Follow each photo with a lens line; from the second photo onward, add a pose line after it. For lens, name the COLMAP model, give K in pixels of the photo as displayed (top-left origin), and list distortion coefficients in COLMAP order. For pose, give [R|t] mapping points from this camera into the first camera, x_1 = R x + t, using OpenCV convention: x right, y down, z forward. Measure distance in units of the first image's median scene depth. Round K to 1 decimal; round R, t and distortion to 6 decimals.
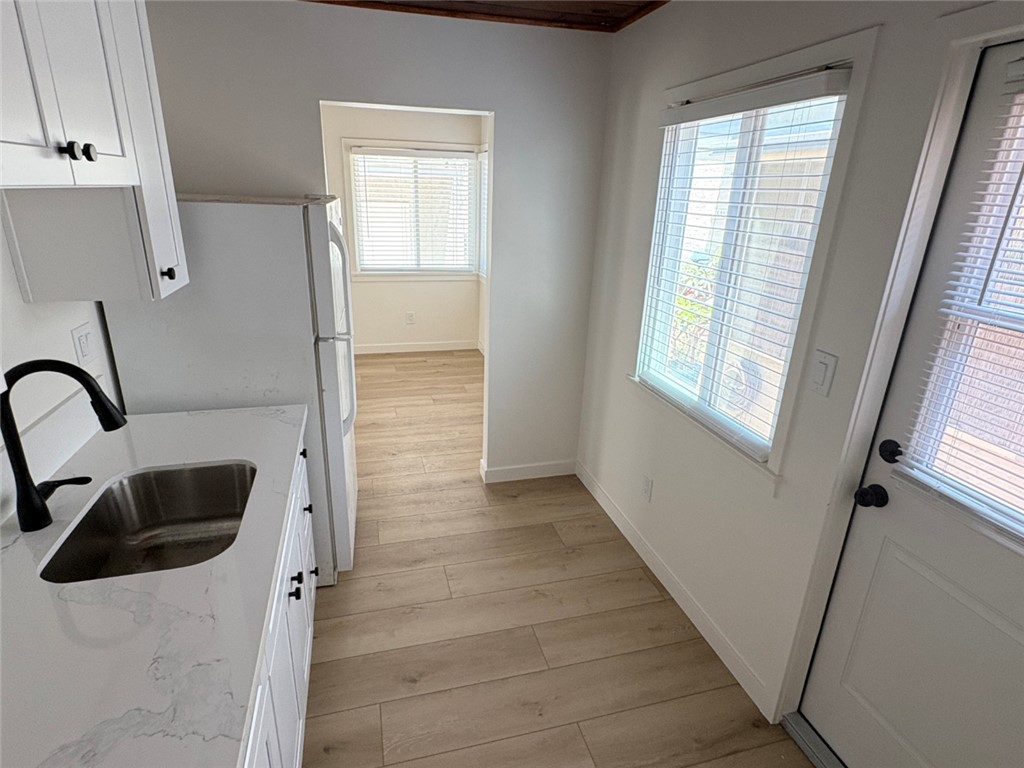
lens RADIAL K [[555.0, 0, 512.2], [0, 555.0, 379.5], [0, 0, 1]] dist [0.002646, -0.000167]
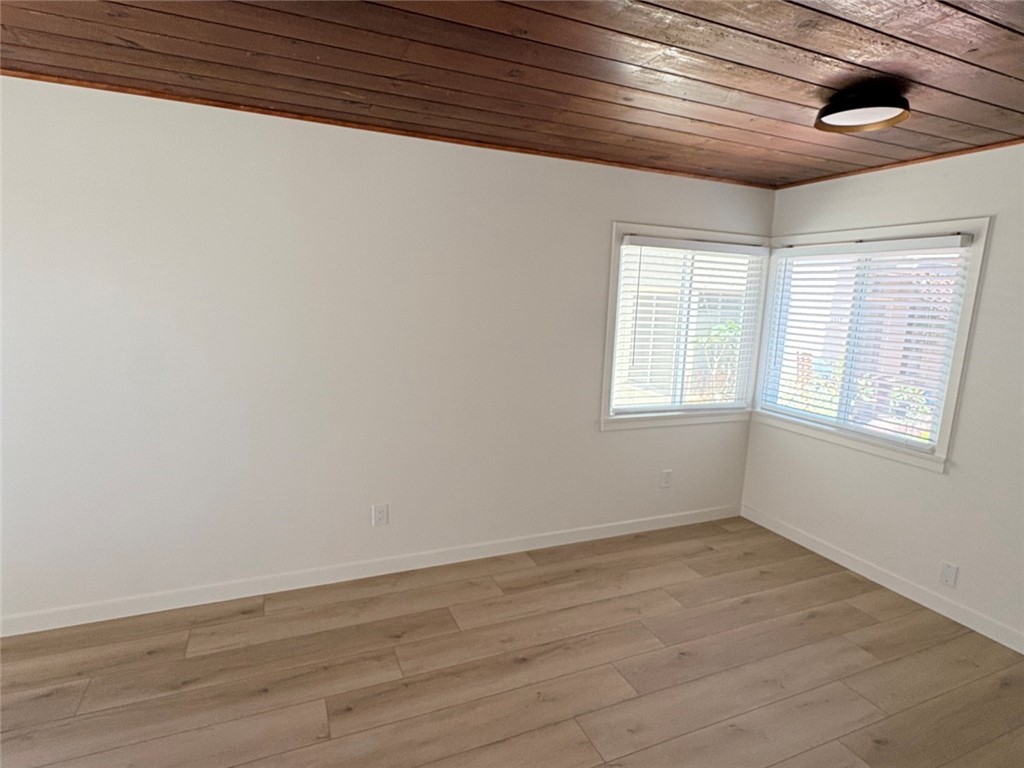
lens RADIAL K [[555.0, 0, 511.8], [0, 555.0, 383.7], [0, 0, 1]] dist [0.002646, -0.000167]
pose [[0.990825, -0.019591, 0.133726, -0.484325], [0.040848, 0.986575, -0.158117, -0.133970], [-0.128833, 0.162129, 0.978323, 0.369660]]
